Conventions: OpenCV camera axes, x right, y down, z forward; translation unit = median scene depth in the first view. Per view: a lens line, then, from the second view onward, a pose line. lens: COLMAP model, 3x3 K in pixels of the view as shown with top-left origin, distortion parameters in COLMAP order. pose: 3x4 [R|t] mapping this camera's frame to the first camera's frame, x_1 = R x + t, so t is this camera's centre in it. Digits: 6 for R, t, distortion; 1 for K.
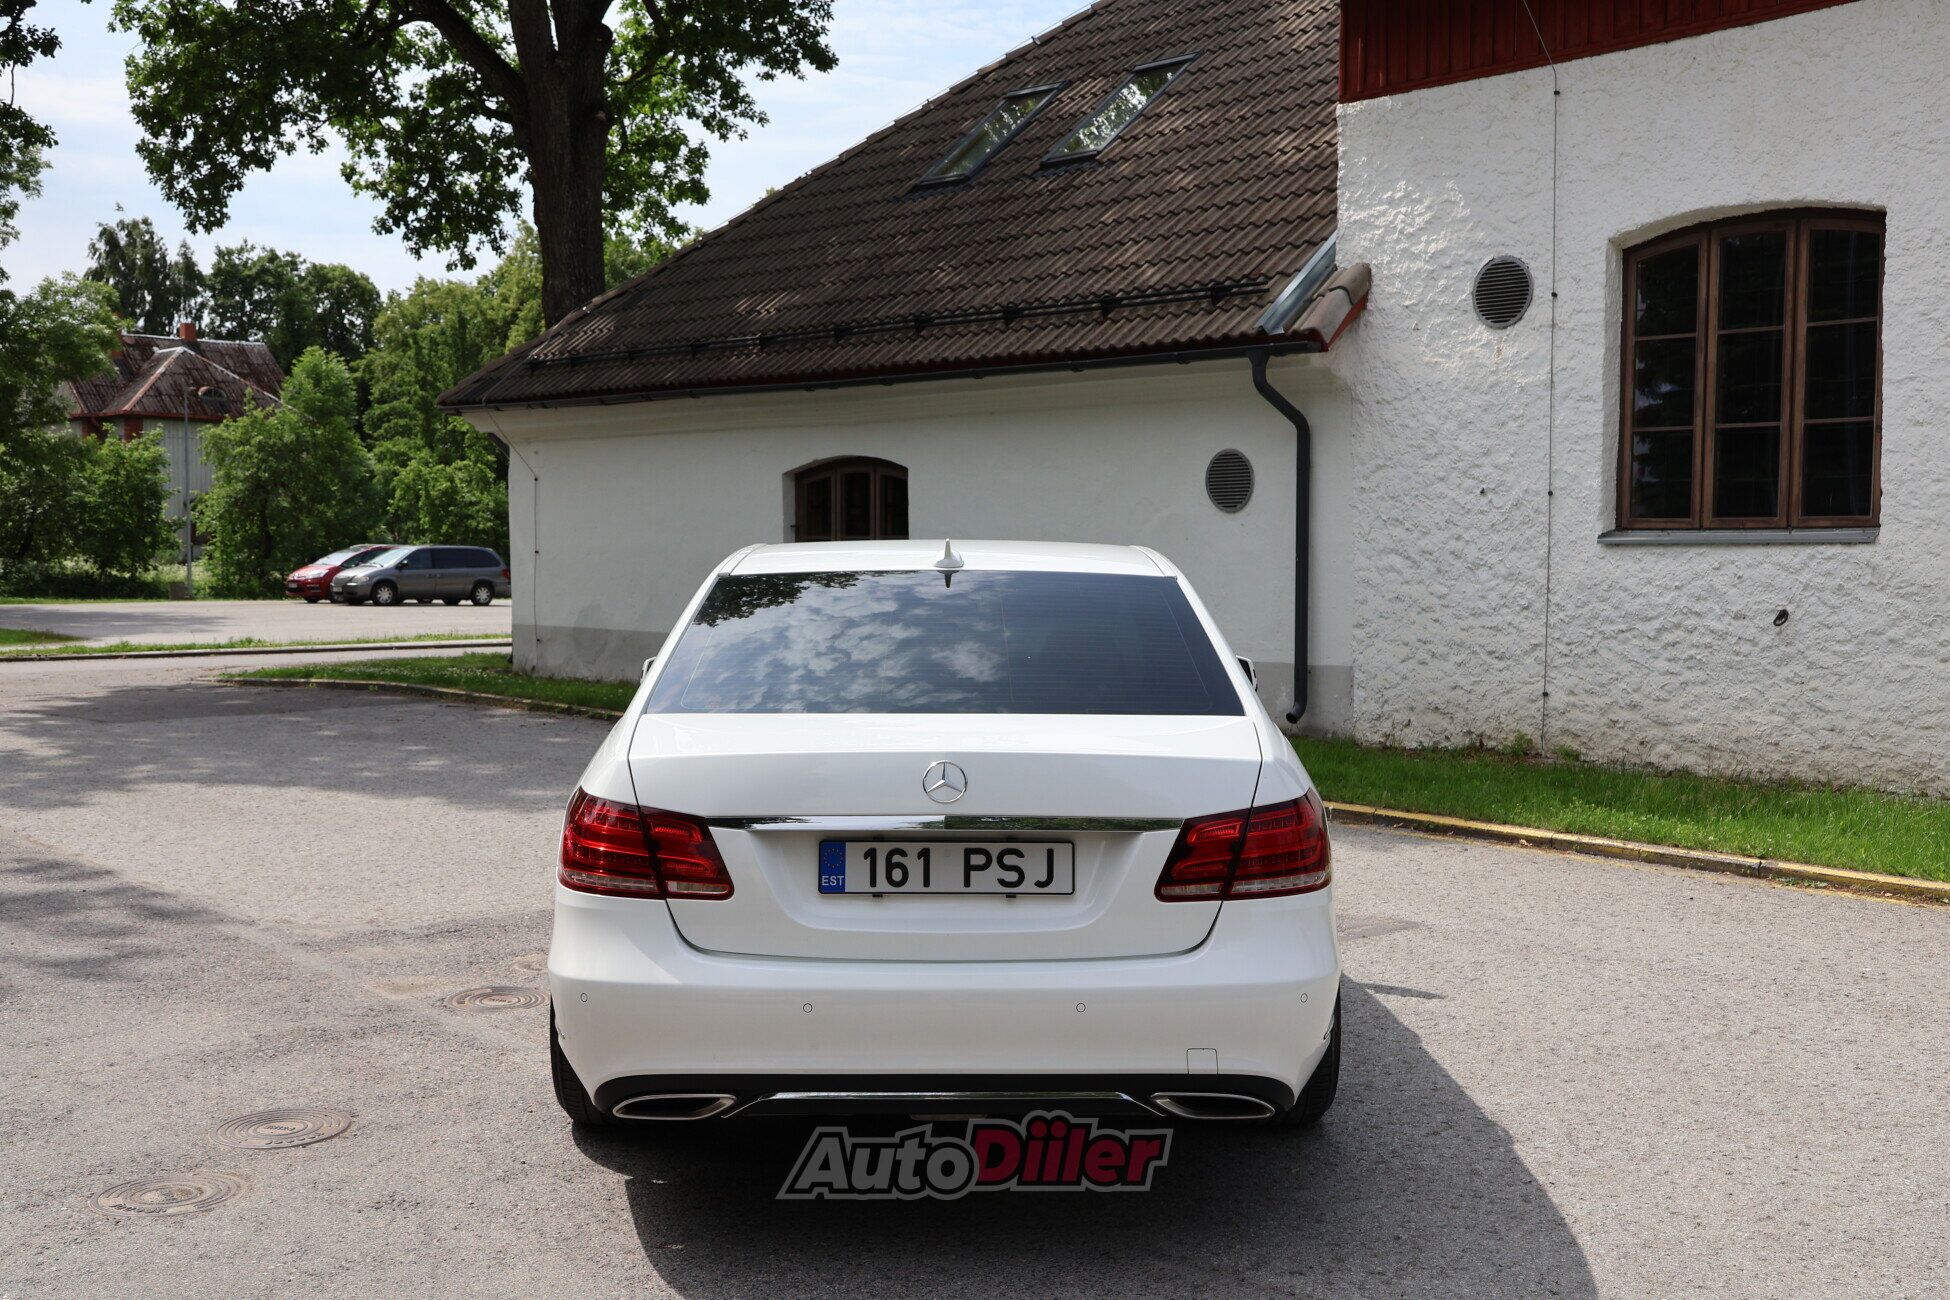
lens RADIAL K [[2174.0, 0, 975.0], [0, 2174.0, 650.0], [0, 0, 1]] dist [-0.028095, 0.253793]
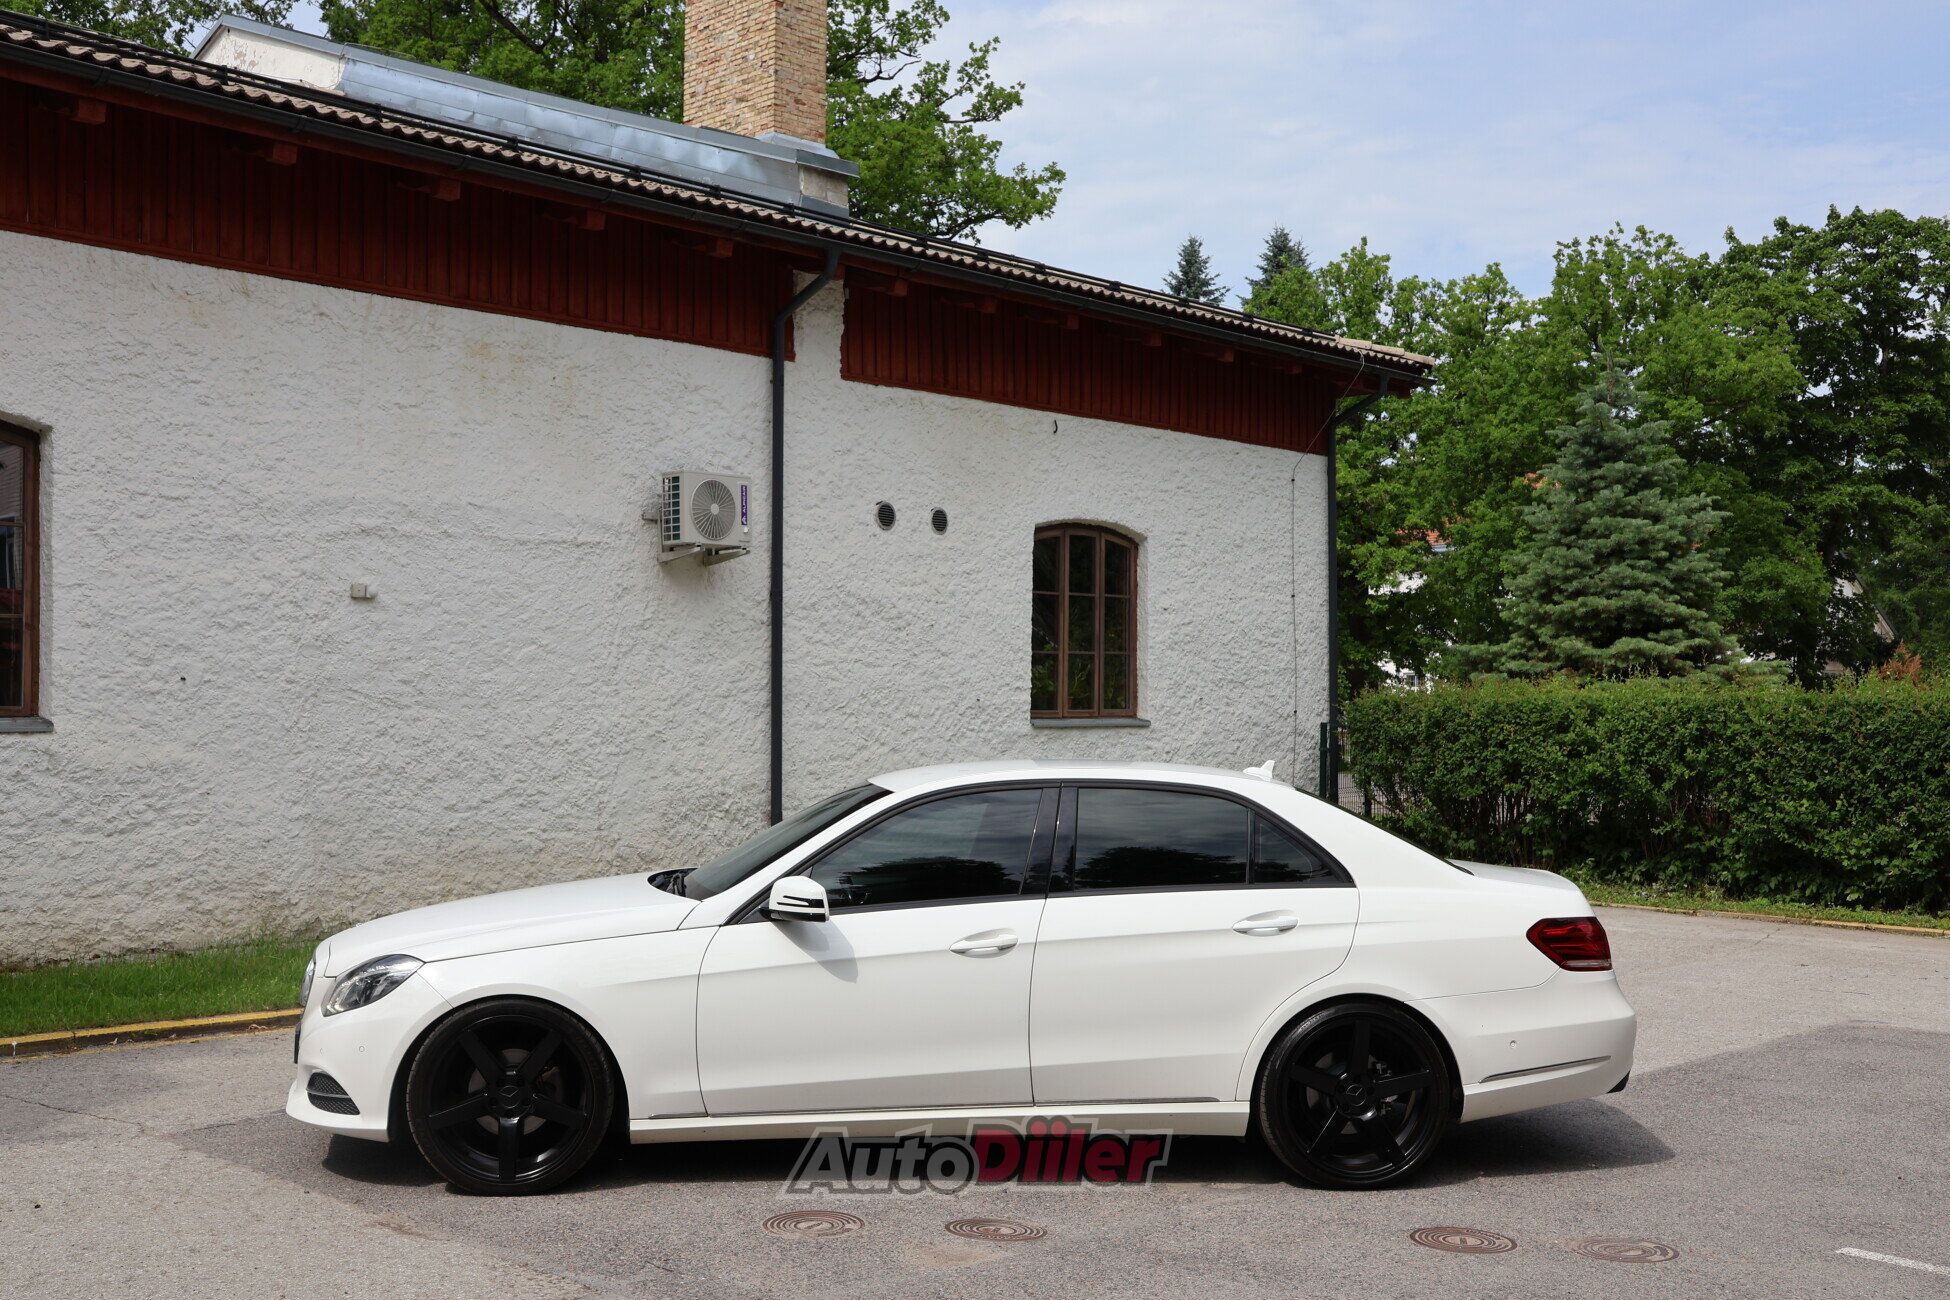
lens RADIAL K [[2161.7, 0, 975.0], [0, 2161.7, 650.0], [0, 0, 1]] dist [-0.039122, 0.242134]
pose [[-0.123181, 0.022594, 0.992127, -0.646124], [0.041617, 0.998979, -0.017583, -0.046727], [-0.991511, 0.039124, -0.123996, 0.608698]]
